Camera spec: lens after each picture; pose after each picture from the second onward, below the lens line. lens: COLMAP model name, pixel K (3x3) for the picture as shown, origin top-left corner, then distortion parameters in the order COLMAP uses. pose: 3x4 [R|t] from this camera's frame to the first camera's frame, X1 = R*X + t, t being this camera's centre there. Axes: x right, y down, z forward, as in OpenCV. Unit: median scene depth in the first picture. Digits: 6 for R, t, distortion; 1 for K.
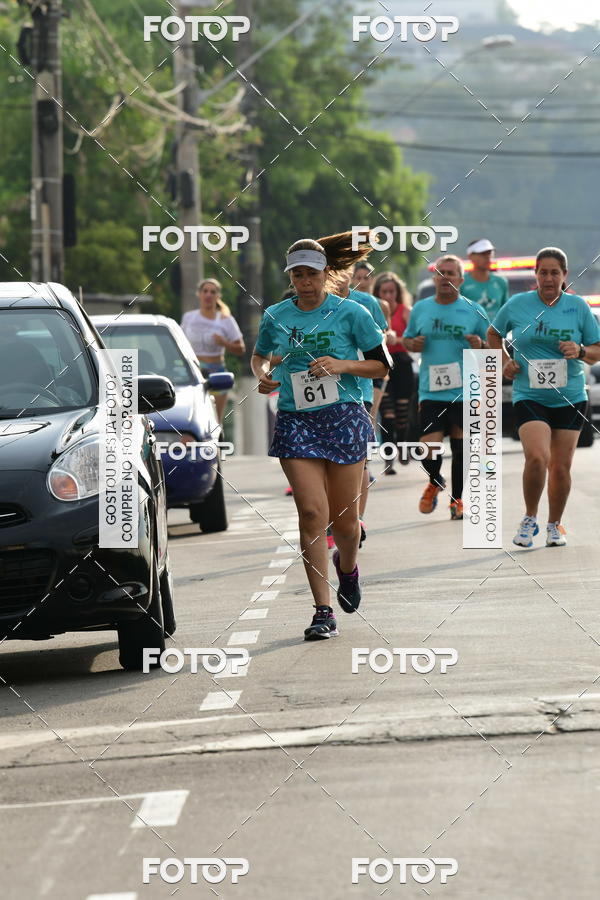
lens RADIAL K [[5987.8, 0, 300.0], [0, 5987.8, 450.0], [0, 0, 1]] dist [1.781955, -11.136296]
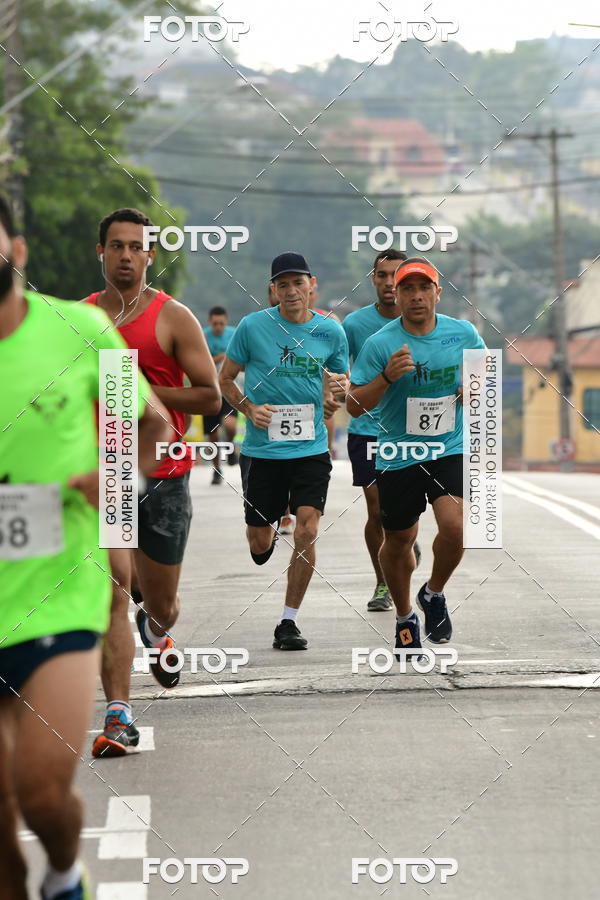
lens RADIAL K [[5987.8, 0, 300.0], [0, 5987.8, 450.0], [0, 0, 1]] dist [1.781955, -11.136296]
pose [[0.998323, 0.029547, 0.049782, -0.046744], [-0.029271, 0.999552, -0.006268, 0.007883], [-0.049945, 0.004800, 0.998740, -0.175793]]
